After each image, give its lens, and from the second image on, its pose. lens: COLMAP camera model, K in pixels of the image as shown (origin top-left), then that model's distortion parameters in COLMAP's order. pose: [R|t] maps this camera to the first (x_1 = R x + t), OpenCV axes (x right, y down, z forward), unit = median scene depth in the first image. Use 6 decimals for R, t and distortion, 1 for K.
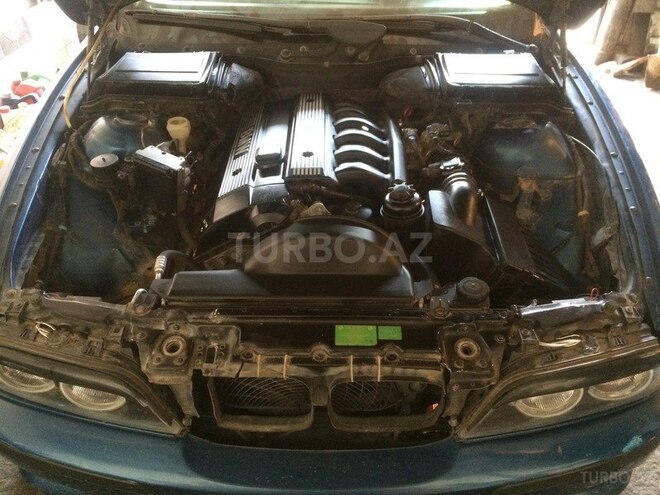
lens RADIAL K [[559.9, 0, 331.5], [0, 559.9, 249.4], [0, 0, 1]] dist [0.044764, -0.017992]
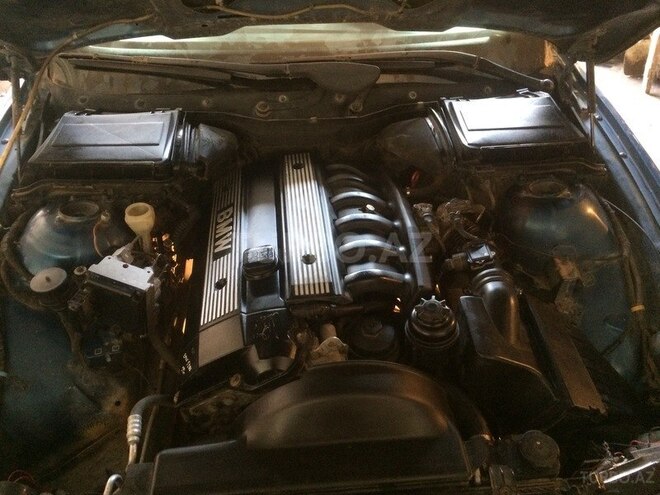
lens RADIAL K [[559.9, 0, 328.4], [0, 559.9, 245.3], [0, 0, 1]] dist [0.044764, -0.017992]
pose [[0.995643, -0.061603, 0.070007, -0.063565], [0.057362, 0.996485, 0.061055, -0.216230], [-0.073522, -0.056773, 0.995676, 0.179889]]
